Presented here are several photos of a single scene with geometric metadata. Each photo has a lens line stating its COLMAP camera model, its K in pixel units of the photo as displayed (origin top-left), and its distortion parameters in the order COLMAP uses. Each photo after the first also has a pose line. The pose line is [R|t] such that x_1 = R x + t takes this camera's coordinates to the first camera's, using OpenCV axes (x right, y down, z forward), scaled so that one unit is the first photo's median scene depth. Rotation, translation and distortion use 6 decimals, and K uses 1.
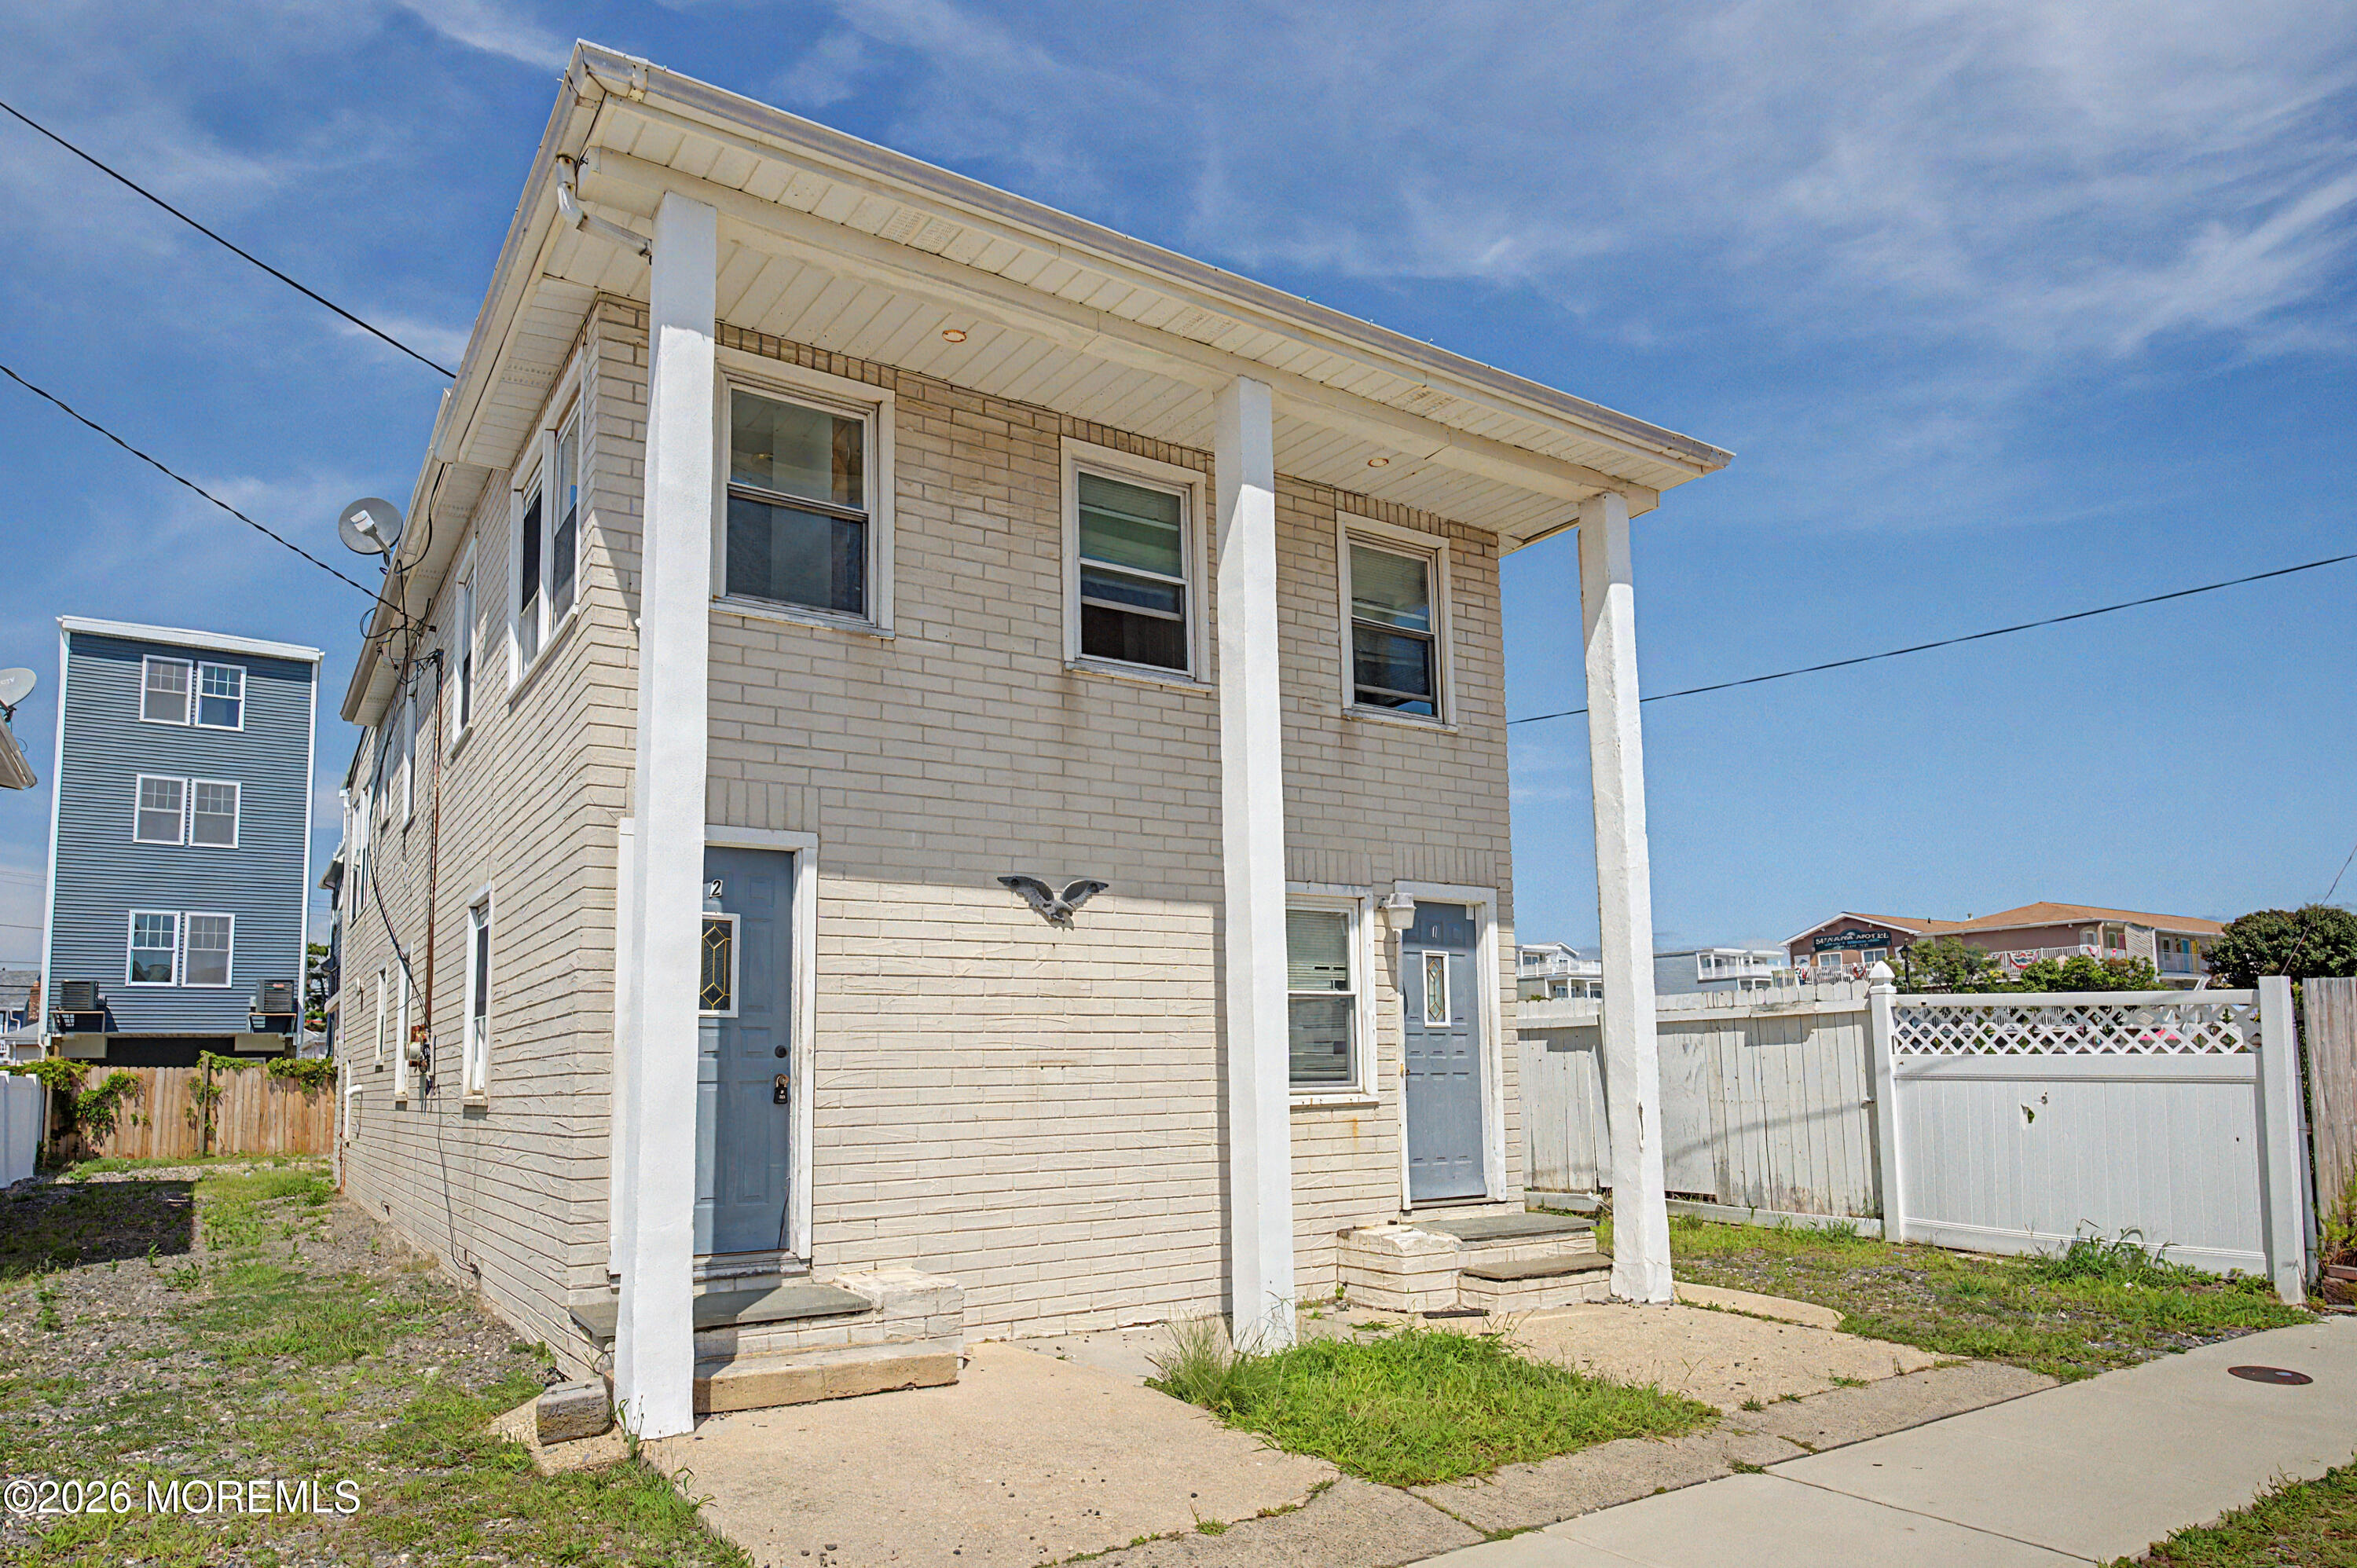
lens RADIAL K [[1438.0, 0, 1179.8], [0, 1438.0, 921.7], [0, 0, 1]] dist [0.011886, 0.003469]
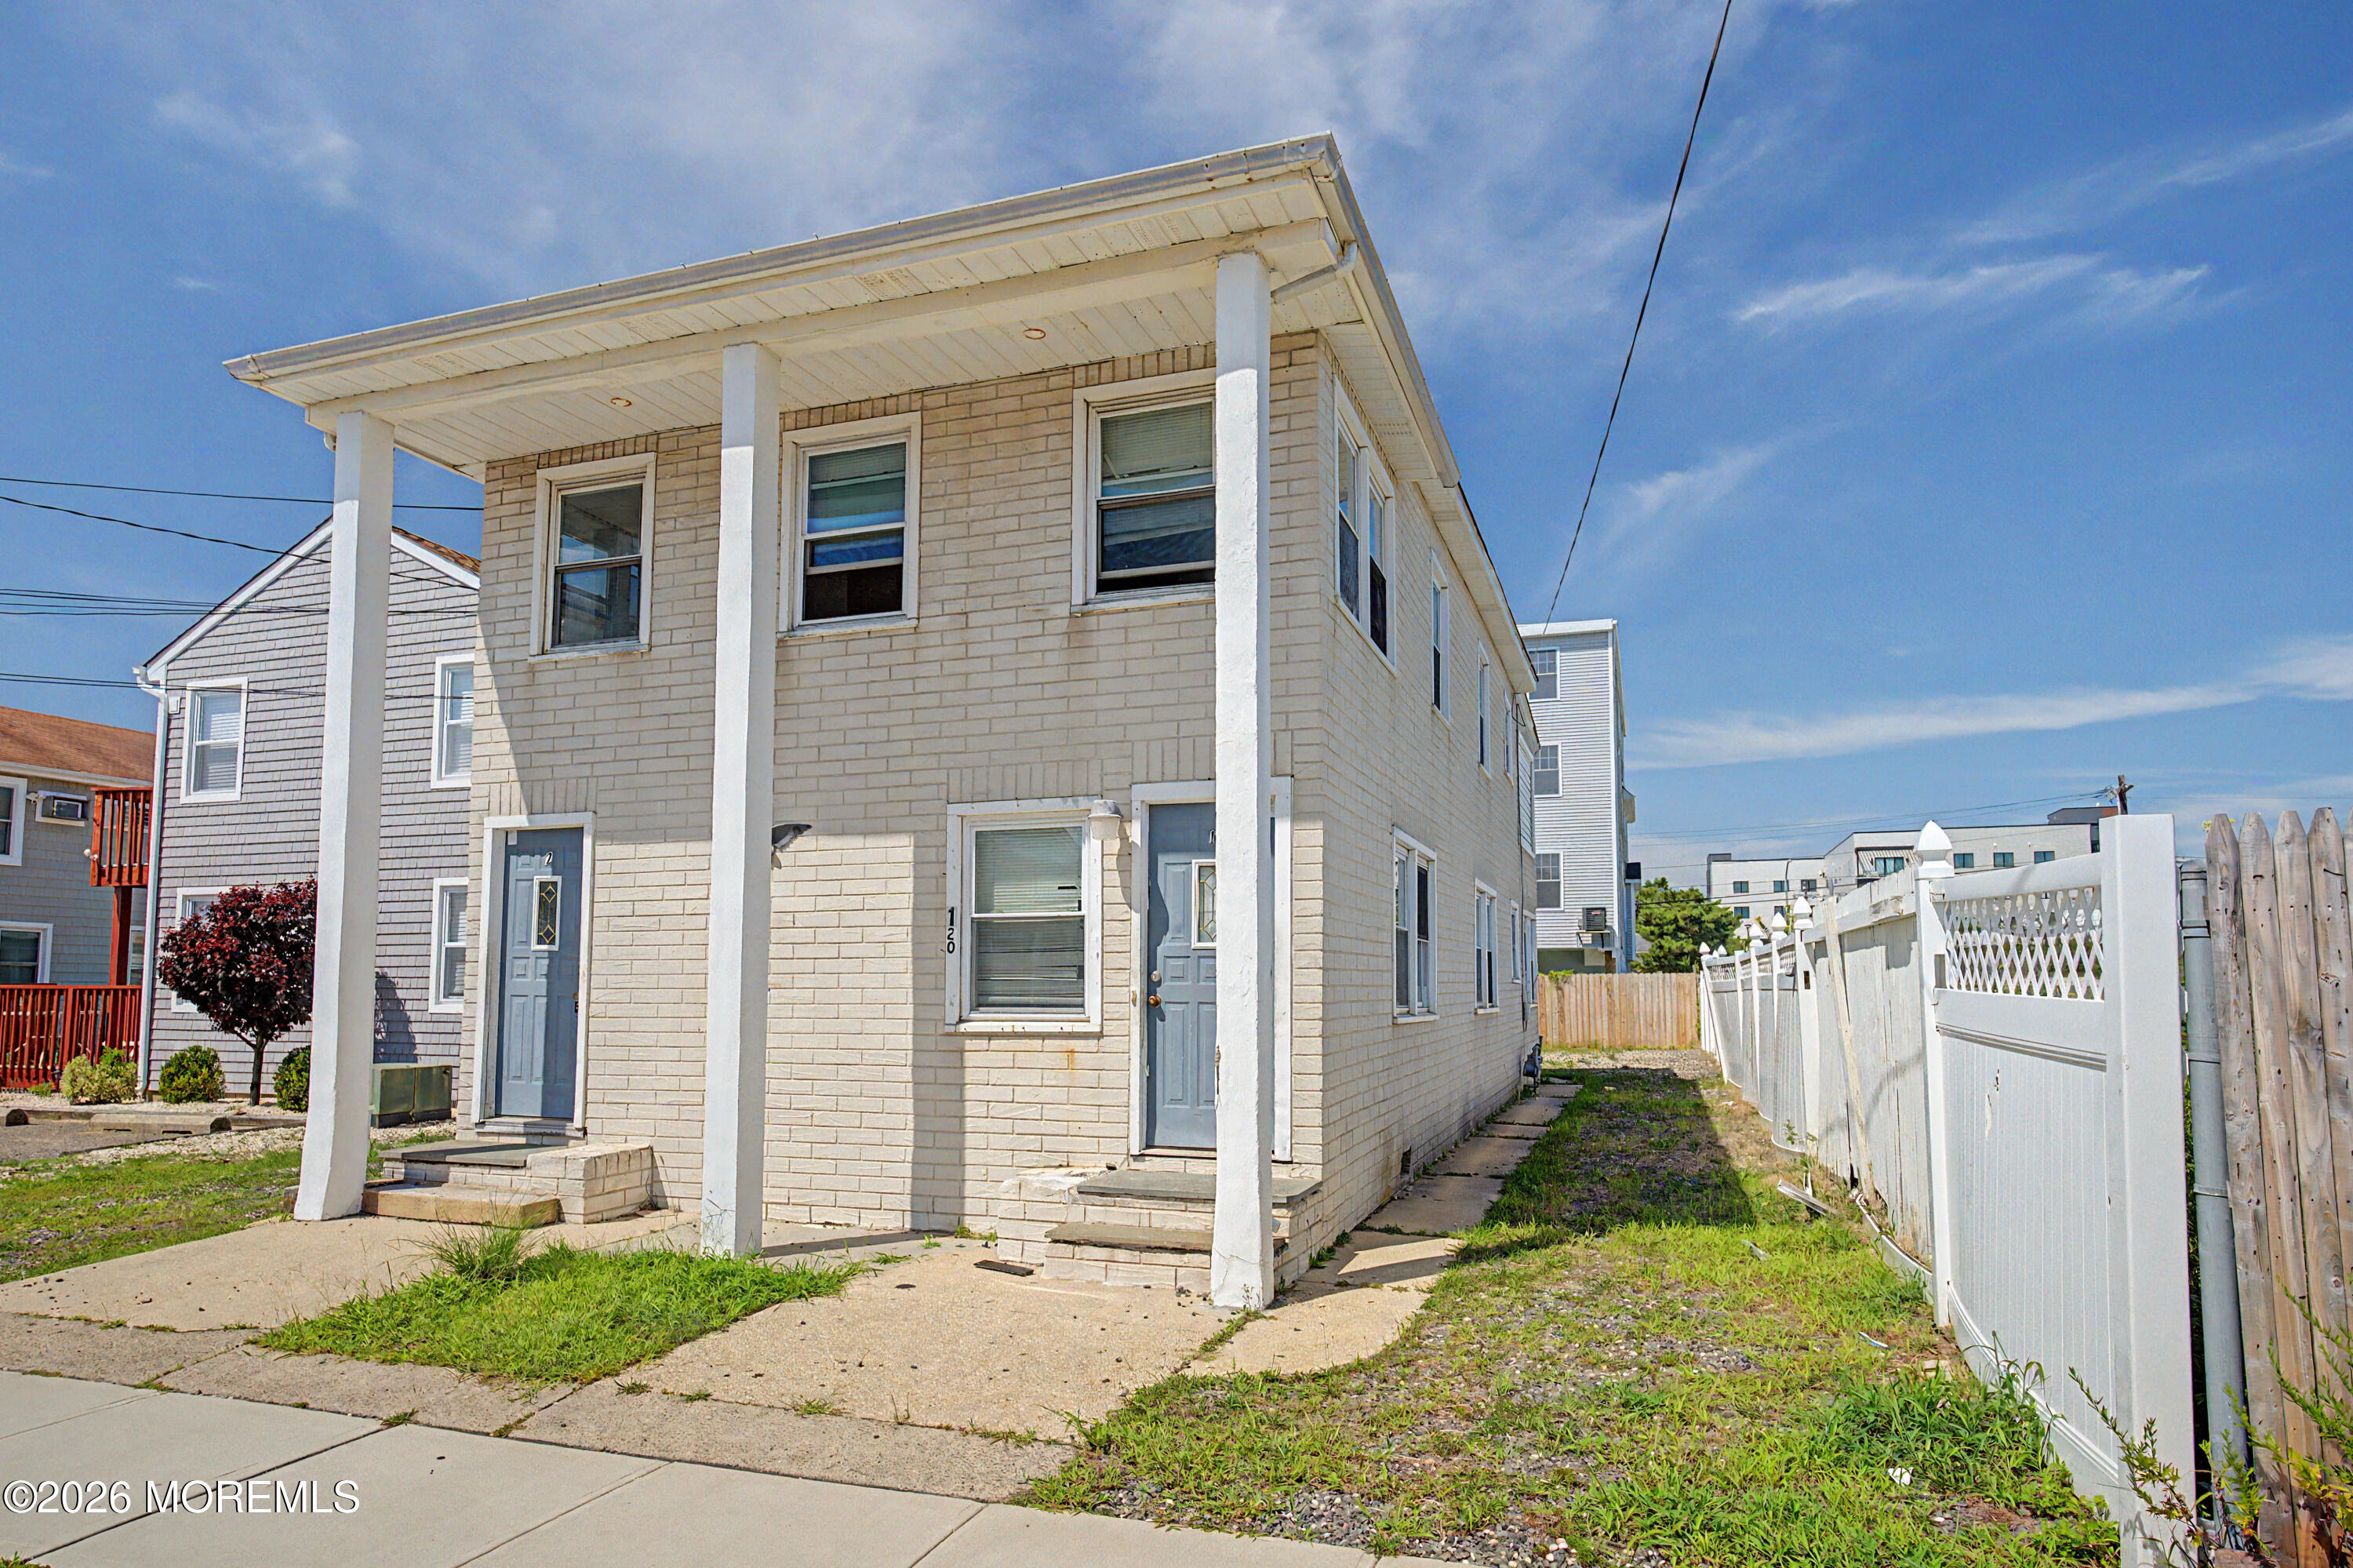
lens RADIAL K [[1366.1, 0, 1180.9], [0, 1366.1, 884.2], [0, 0, 1]] dist [-0.001324, -0.000907]
pose [[0.607305, -0.044487, -0.793222, 0.945834], [0.071993, 0.997405, -0.000820, 0.040150], [0.791200, -0.056609, 0.608932, 0.574524]]
